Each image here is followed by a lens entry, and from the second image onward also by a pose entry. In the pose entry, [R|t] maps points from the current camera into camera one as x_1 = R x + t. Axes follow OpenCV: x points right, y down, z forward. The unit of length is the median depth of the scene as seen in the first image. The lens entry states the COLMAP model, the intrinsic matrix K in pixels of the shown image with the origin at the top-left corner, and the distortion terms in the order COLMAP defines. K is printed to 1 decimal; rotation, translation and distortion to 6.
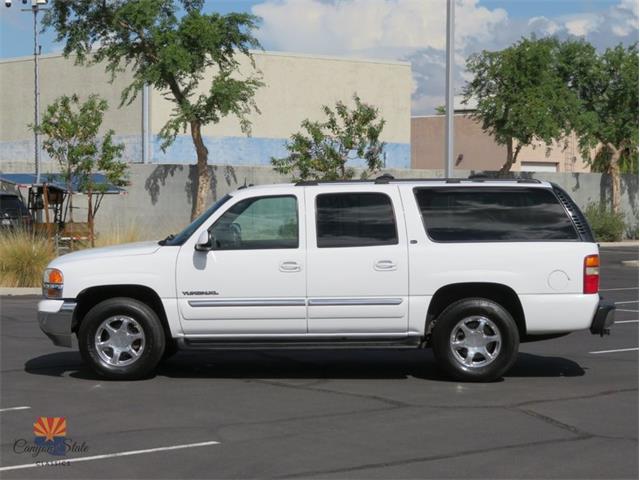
lens RADIAL K [[1941.0, 0, 320.0], [0, 1941.0, 240.0], [0, 0, 1]] dist [0.029457, 2.309615]
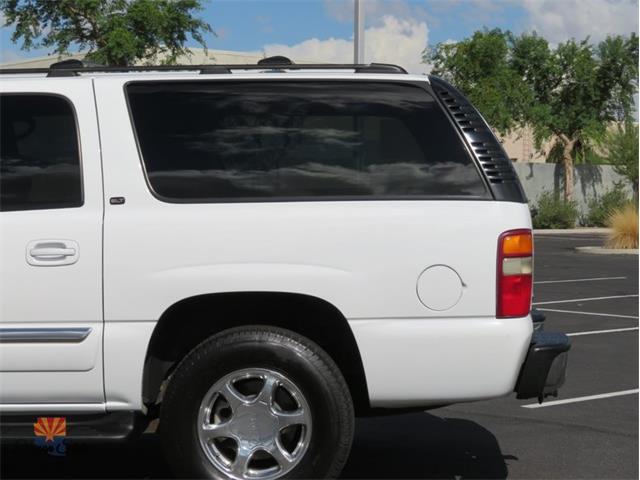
lens RADIAL K [[1446.8, 0, 319.8], [0, 1446.8, 220.8], [0, 0, 1]] dist [0.094773, 0.169745]
pose [[0.999821, -0.000029, -0.018905, 0.099360], [-0.000122, 0.999968, -0.007983, 0.008091], [0.018905, 0.007984, 0.999789, 0.655394]]
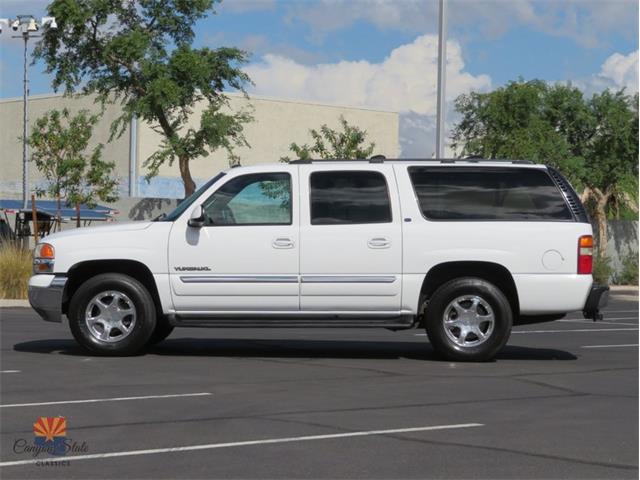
lens RADIAL K [[1941.0, 0, 320.0], [0, 1941.0, 240.0], [0, 0, 1]] dist [0.029457, 2.309615]
pose [[0.999867, 0.013859, 0.008577, -0.004998], [-0.013529, 0.999210, -0.037363, 0.048169], [-0.009088, 0.037242, 0.999265, 0.005569]]
